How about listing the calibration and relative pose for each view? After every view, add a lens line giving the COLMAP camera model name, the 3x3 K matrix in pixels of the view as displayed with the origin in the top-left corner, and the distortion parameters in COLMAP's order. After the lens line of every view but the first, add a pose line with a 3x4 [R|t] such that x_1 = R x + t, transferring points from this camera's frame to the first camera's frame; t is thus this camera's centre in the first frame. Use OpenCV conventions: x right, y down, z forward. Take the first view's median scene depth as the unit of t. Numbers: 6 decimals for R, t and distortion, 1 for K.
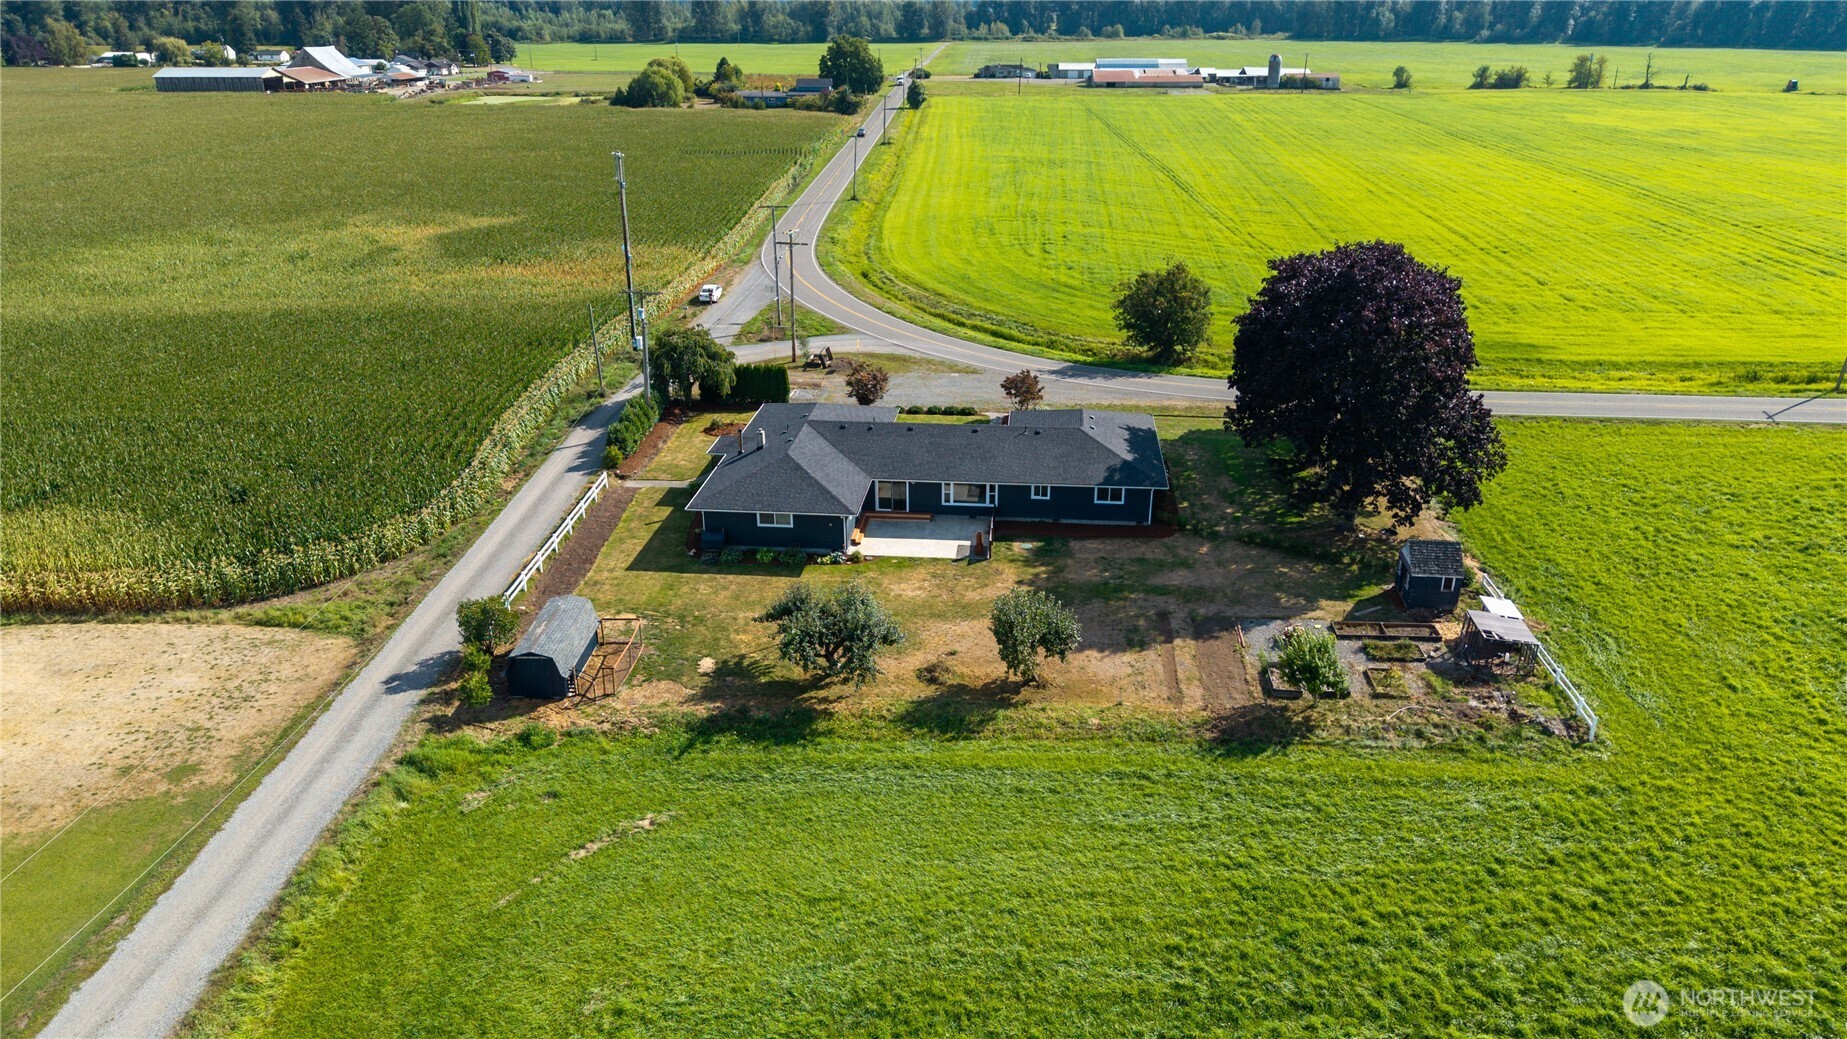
lens RADIAL K [[1261.3, 0, 918.4], [0, 1261.3, 514.6], [0, 0, 1]] dist [0.007944, -0.014112]
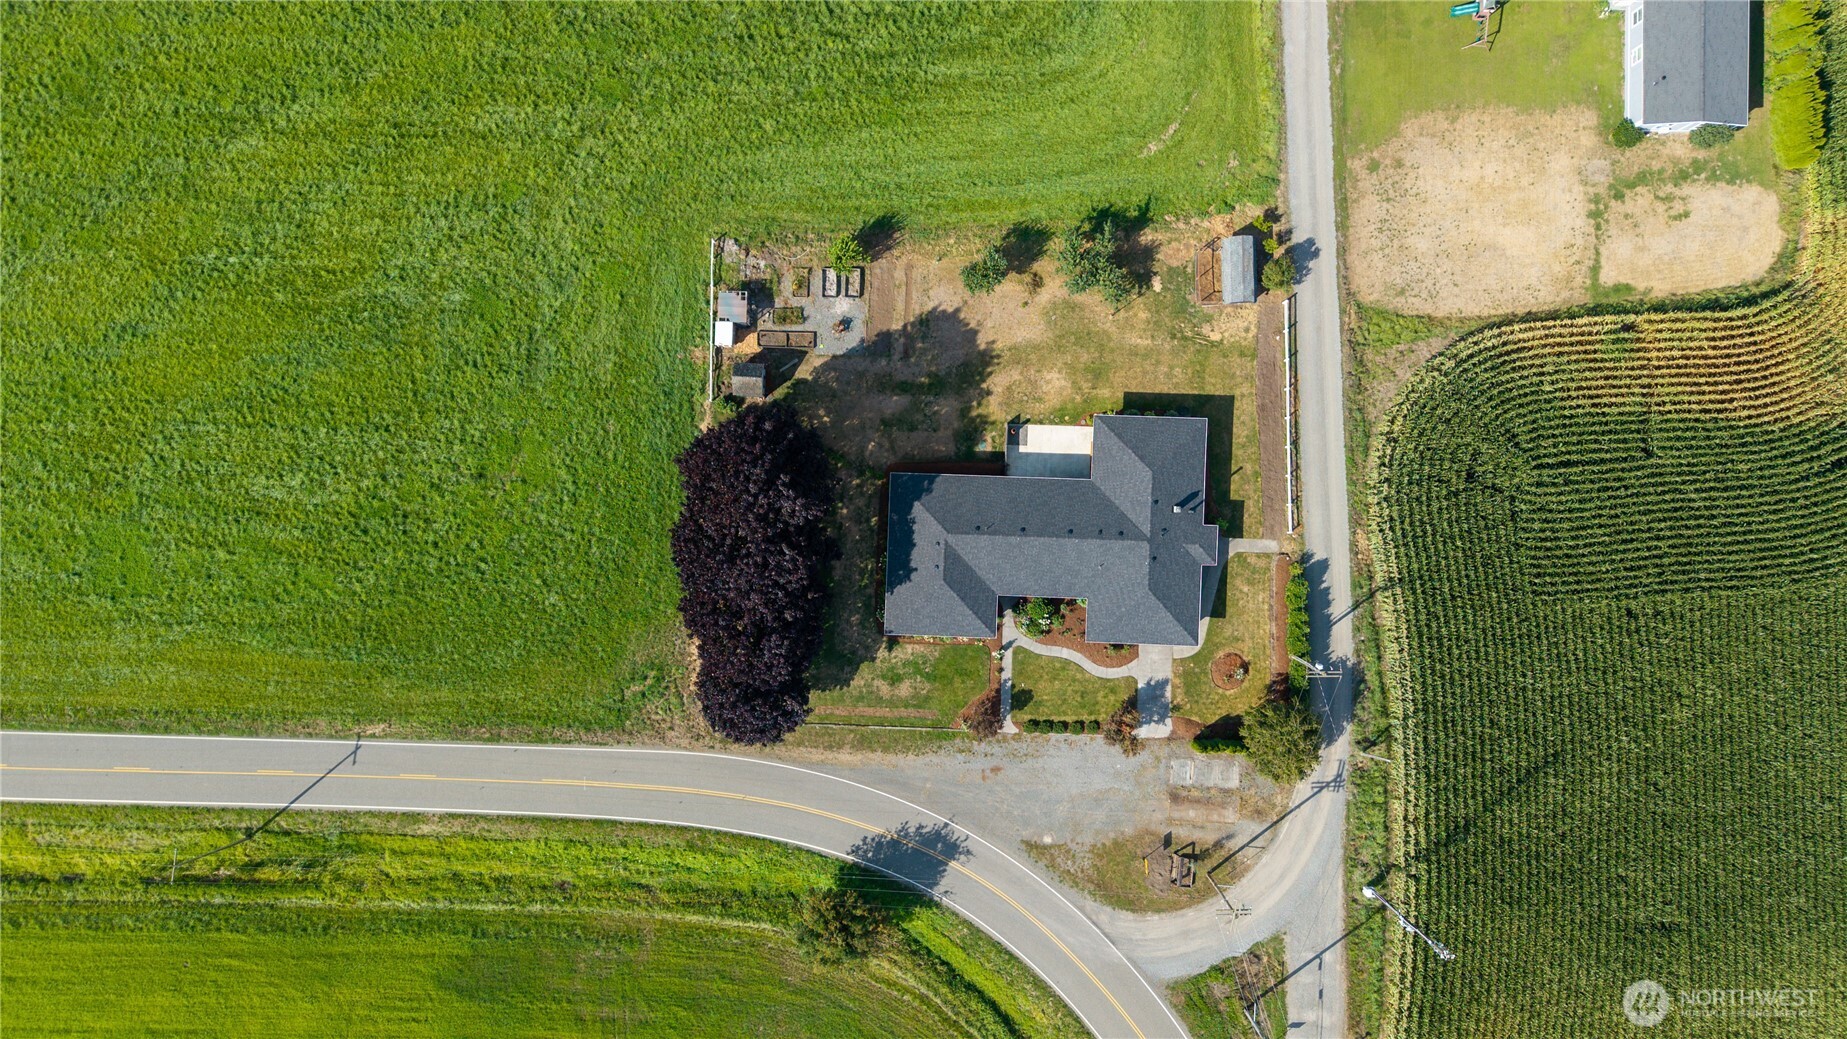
lens RADIAL K [[1261.3, 0, 922.9], [0, 1261.3, 520.0], [0, 0, 1]] dist [0.007944, -0.014112]
pose [[-0.997971, 0.063358, -0.006261, 0.187791], [-0.028428, -0.355462, 0.934258, -1.548149], [0.056967, 0.932541, 0.356542, 0.571899]]
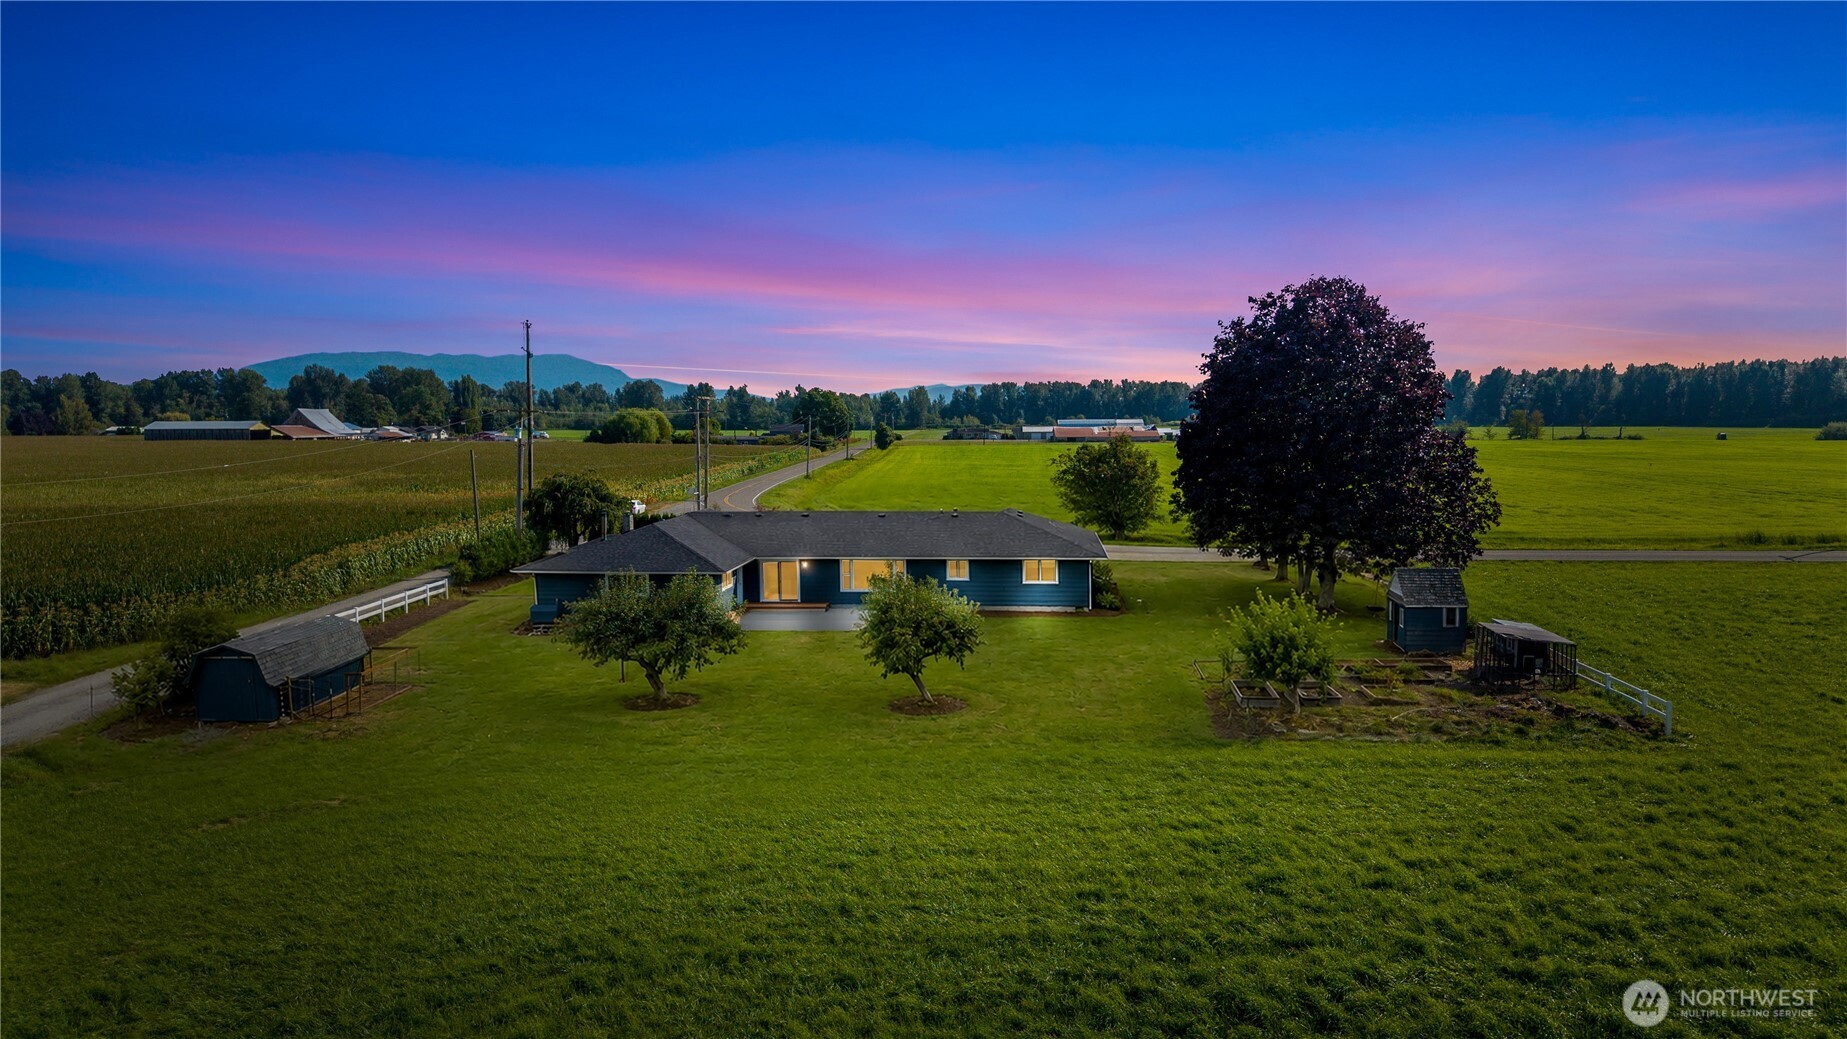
lens RADIAL K [[1261.3, 0, 920.2], [0, 1261.3, 521.4], [0, 0, 1]] dist [0.007944, -0.014112]
pose [[0.999848, -0.002540, 0.017227, 0.055183], [0.007429, 0.956971, -0.290089, 0.180232], [-0.015749, 0.290173, 0.956845, 0.175978]]
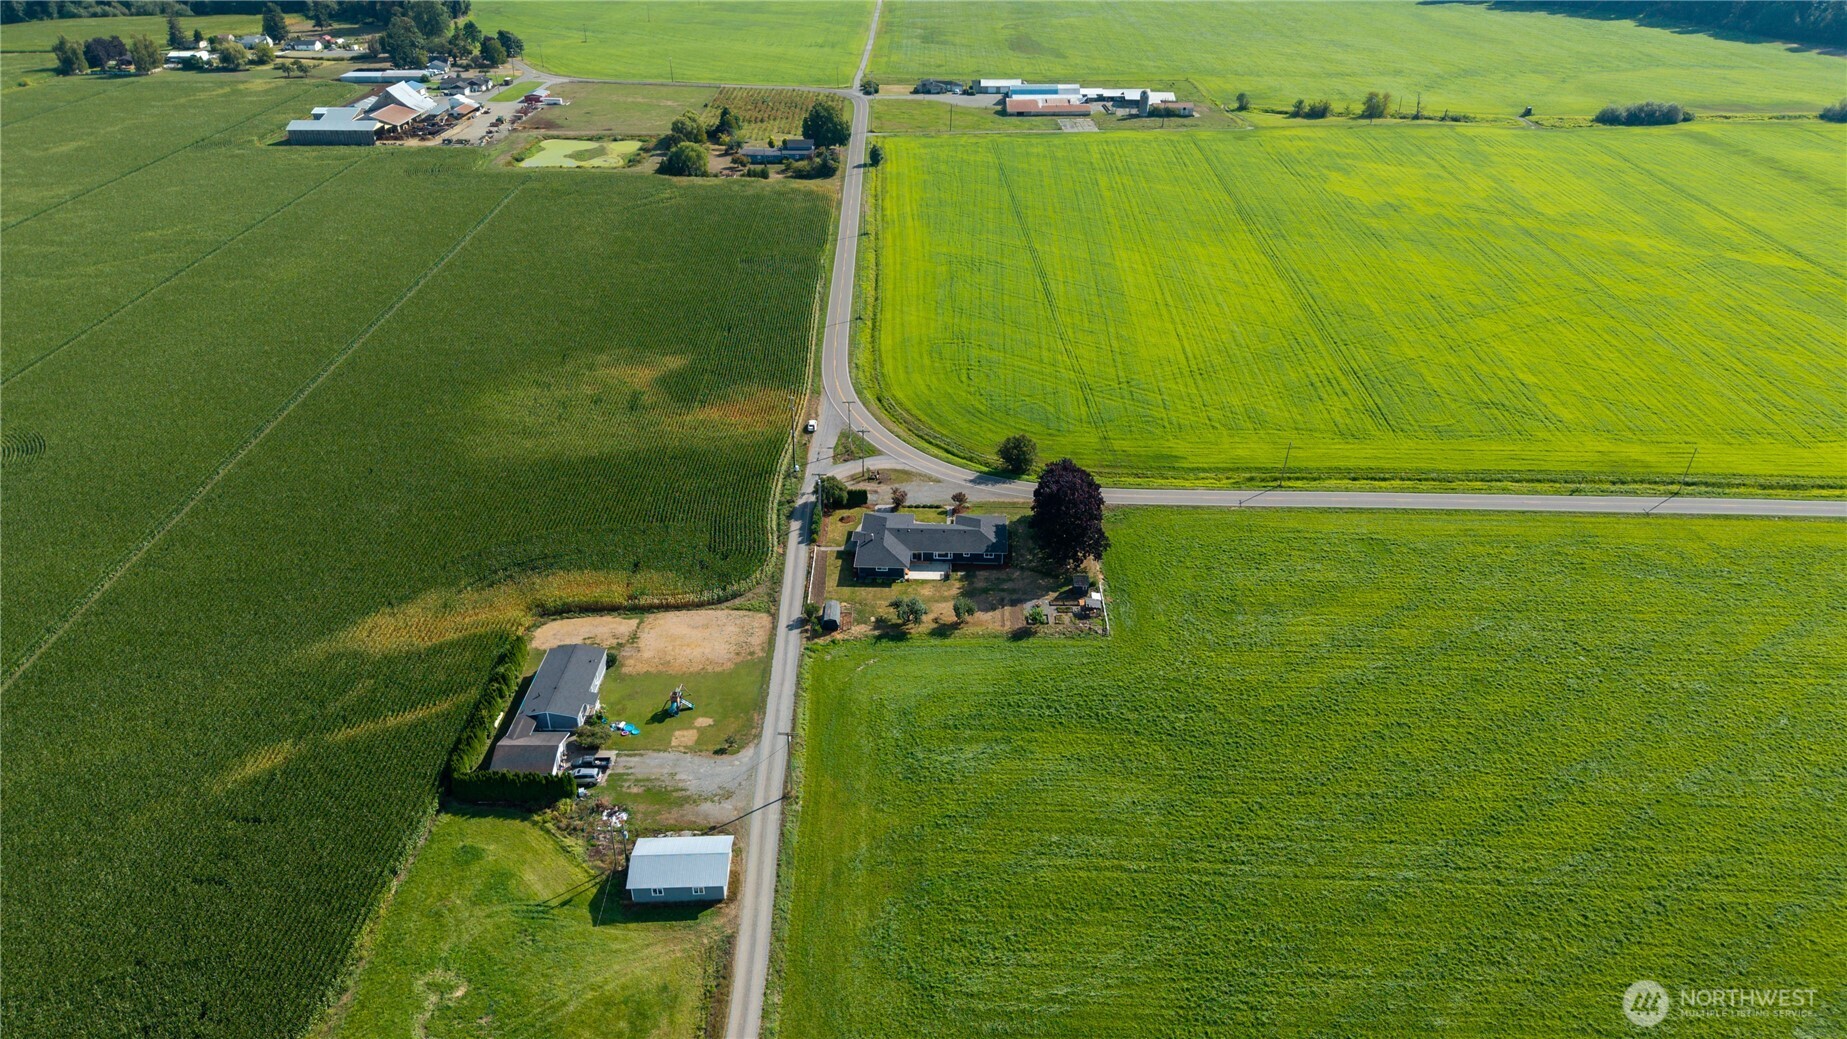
lens RADIAL K [[1261.3, 0, 929.3], [0, 1261.3, 519.5], [0, 0, 1]] dist [0.007944, -0.014112]
pose [[0.997962, -0.024507, 0.058917, -0.189534], [0.017667, 0.993331, 0.113935, -0.503004], [-0.061317, -0.112662, 0.991740, -2.241363]]
